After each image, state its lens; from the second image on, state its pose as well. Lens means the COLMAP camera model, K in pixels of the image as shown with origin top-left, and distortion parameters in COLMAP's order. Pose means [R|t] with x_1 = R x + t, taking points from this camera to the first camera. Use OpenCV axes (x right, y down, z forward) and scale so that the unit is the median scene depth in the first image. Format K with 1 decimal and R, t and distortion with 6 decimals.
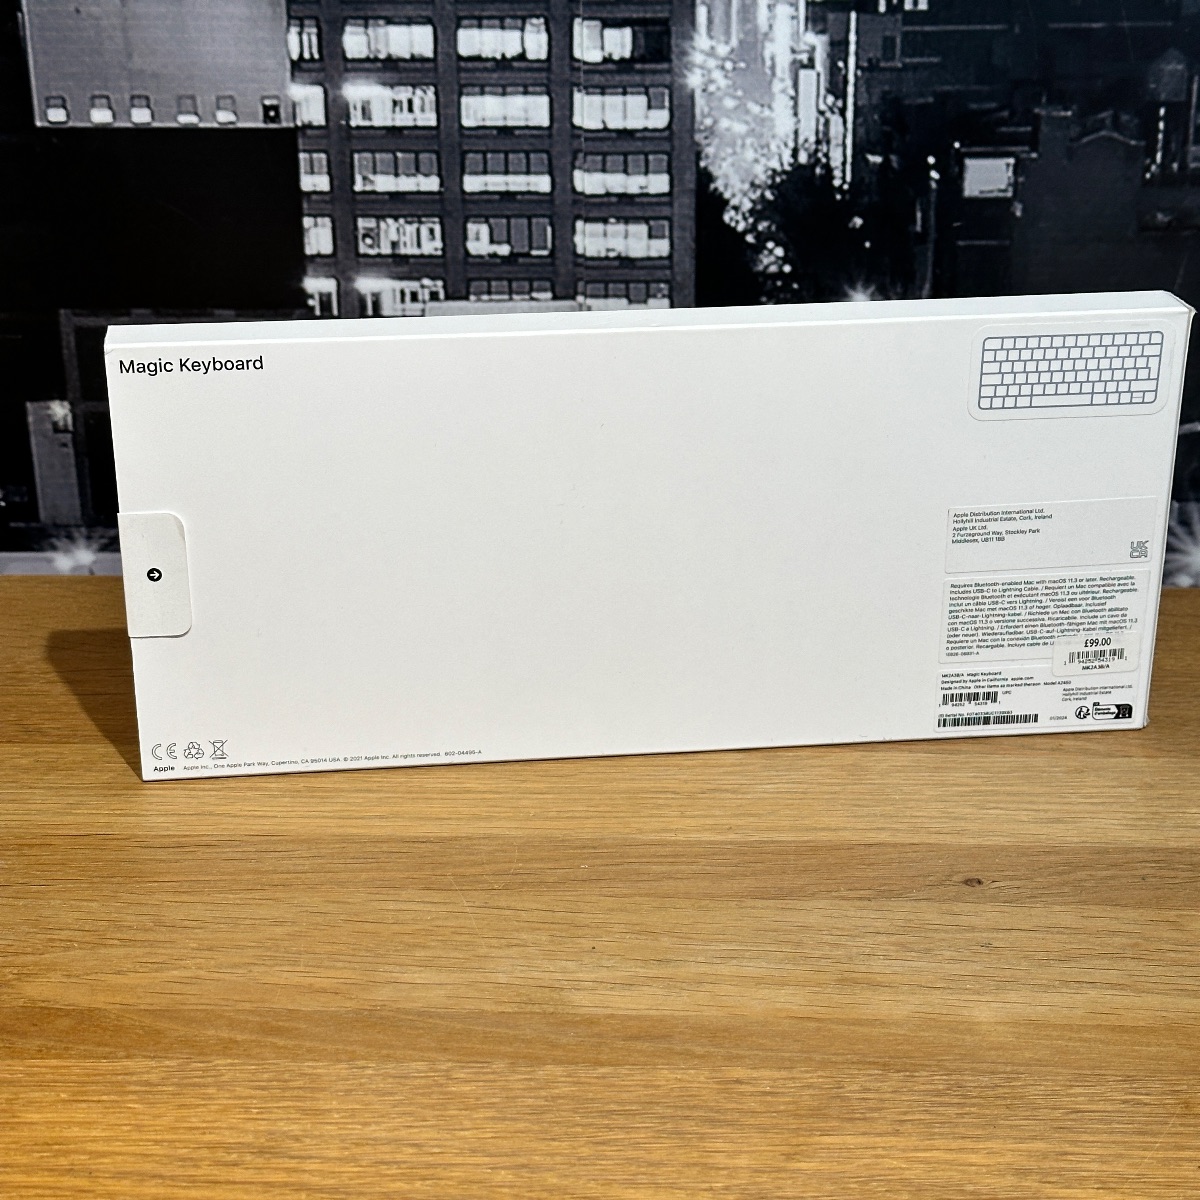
lens RADIAL K [[2290.4, 0, 583.3], [0, 2290.4, 613.0], [0, 0, 1]] dist [0.165708, -0.306102]
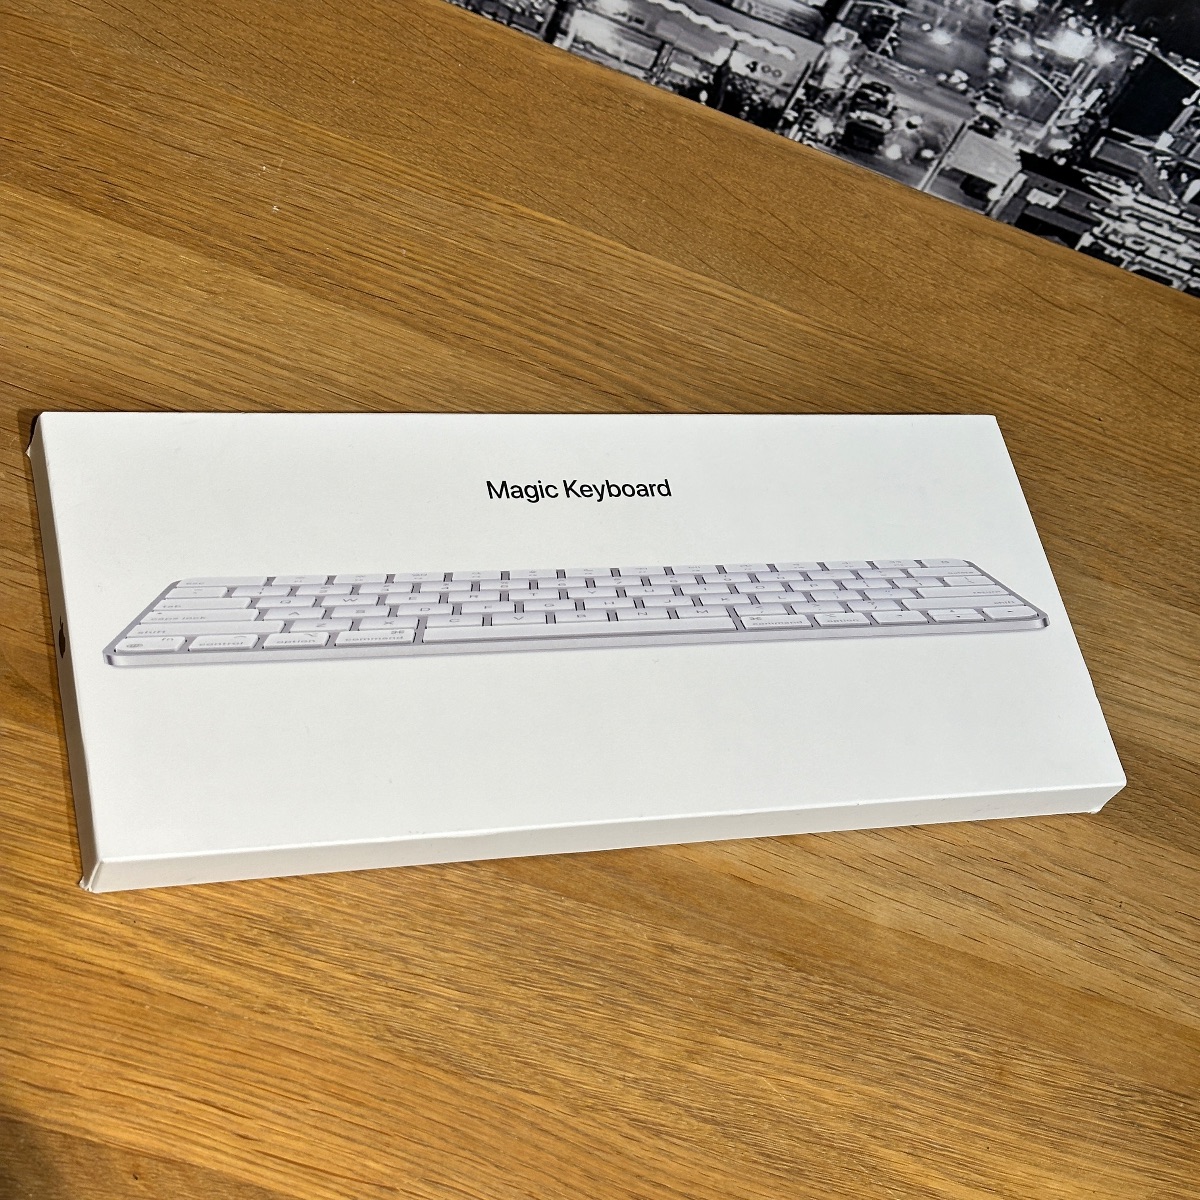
lens RADIAL K [[2284.7, 0, 600.1], [0, 2284.7, 615.0], [0, 0, 1]] dist [0.169393, -0.313408]
pose [[0.933646, 0.293394, 0.205486, -0.208199], [-0.358164, 0.756958, 0.546566, -0.447358], [0.004815, -0.583897, 0.811814, 0.110105]]
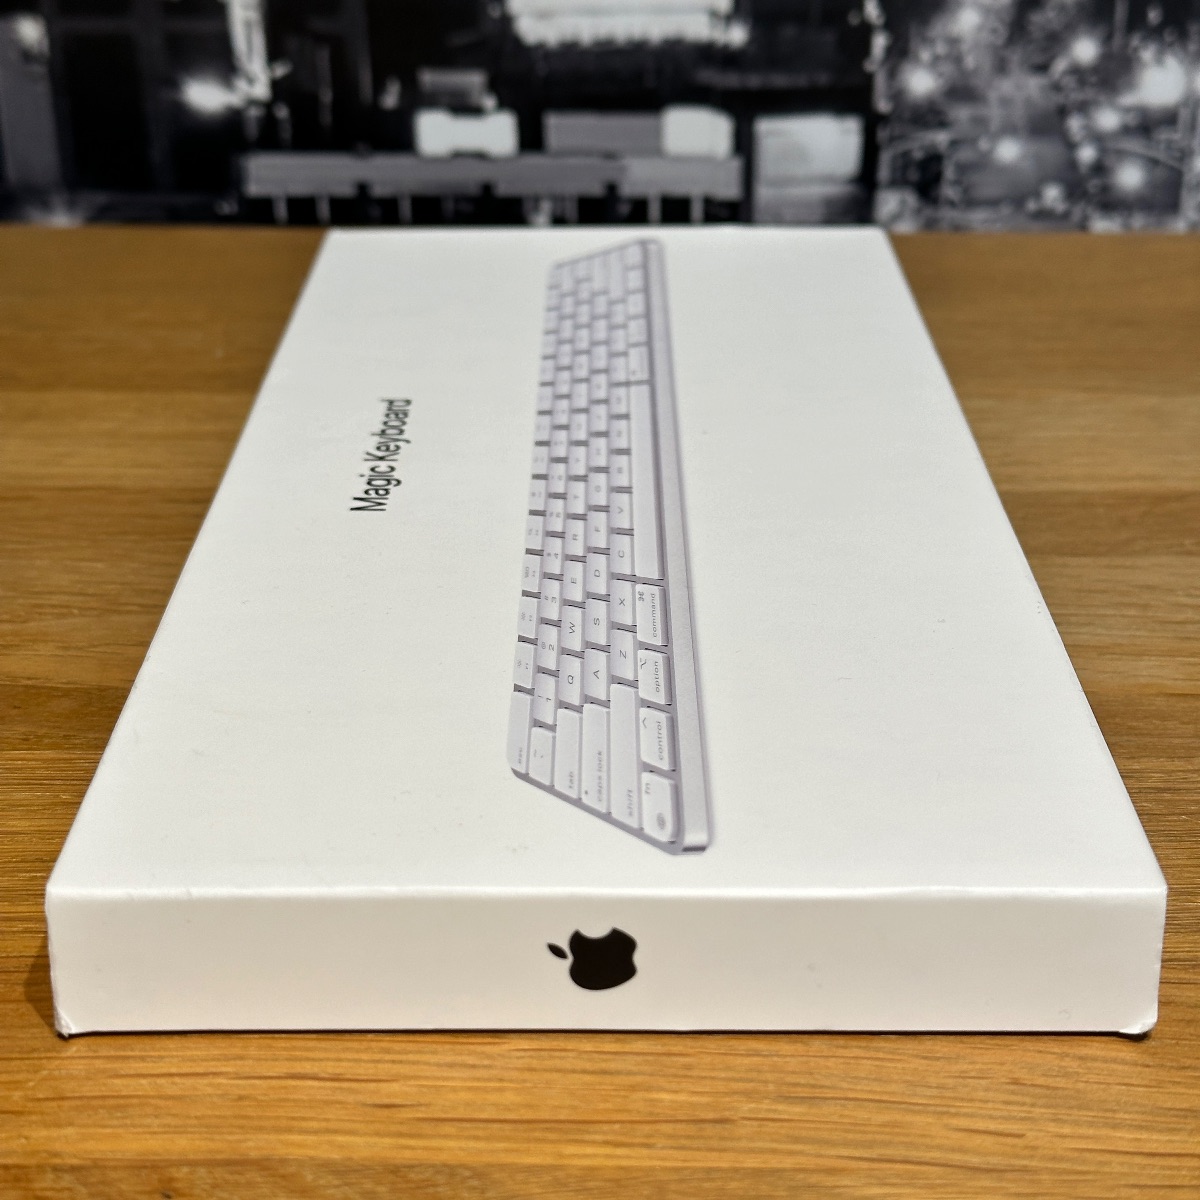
lens RADIAL K [[2314.0, 0, 600.0], [0, 2314.0, 600.0], [0, 0, 1]] dist [0.143642, -0.150520]
pose [[0.999798, -0.003655, 0.019752, -0.070482], [0.003189, 0.999717, 0.023588, 0.110081], [-0.019833, -0.023521, 0.999527, 0.281085]]
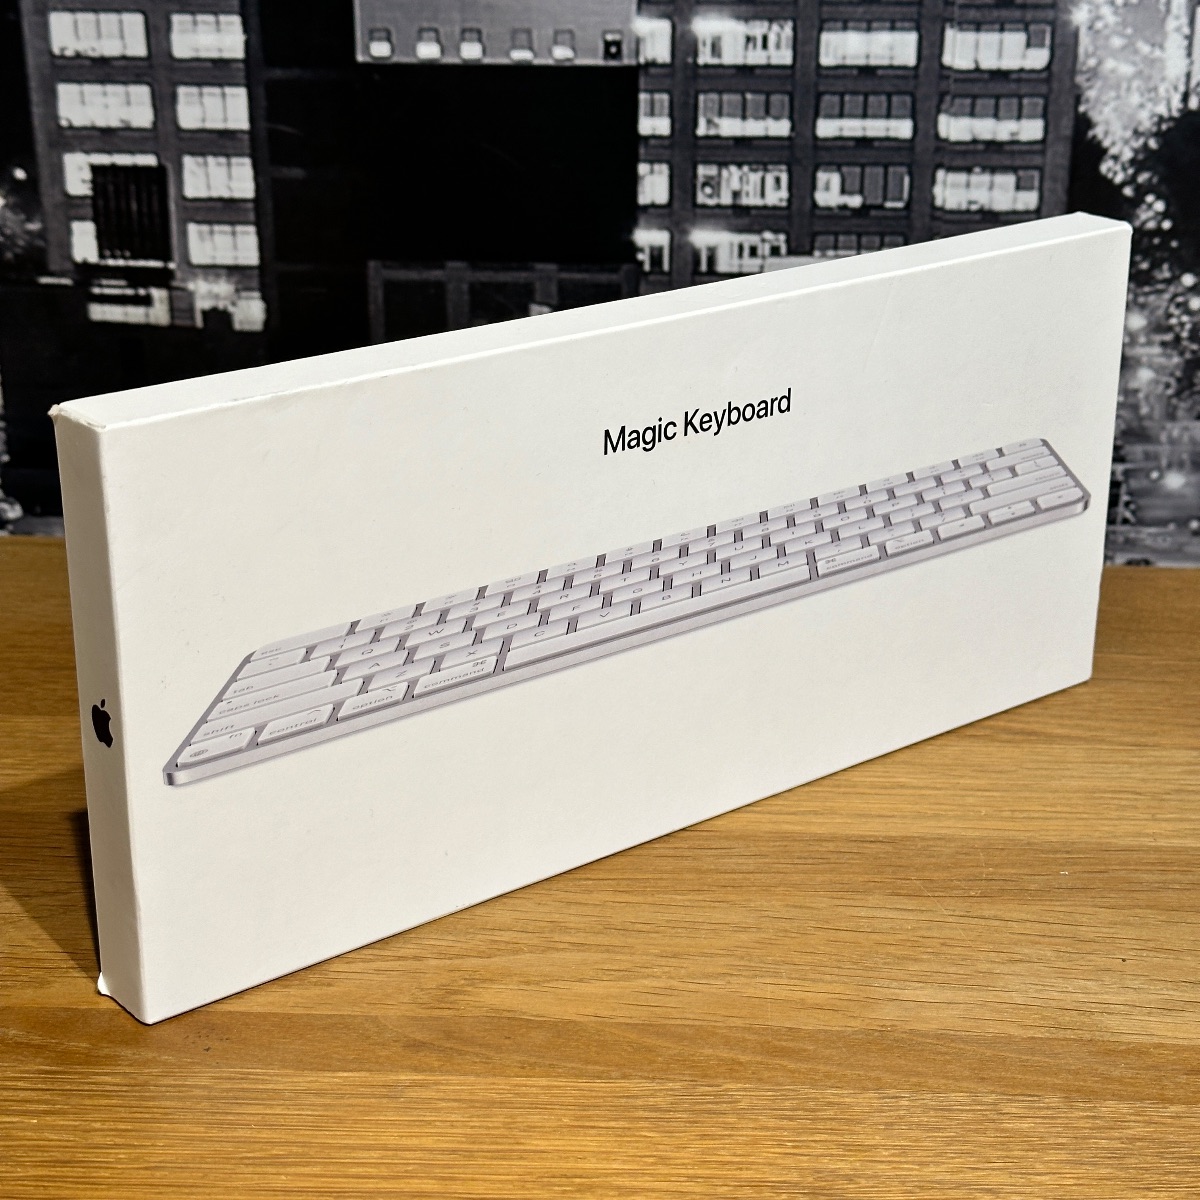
lens RADIAL K [[2284.7, 0, 600.1], [0, 2284.7, 615.0], [0, 0, 1]] dist [0.169393, -0.313408]
pose [[0.999845, 0.017611, -0.000497, -0.169325], [-0.017612, 0.999844, -0.001565, 0.013978], [0.000470, 0.001573, 0.999999, 0.100356]]
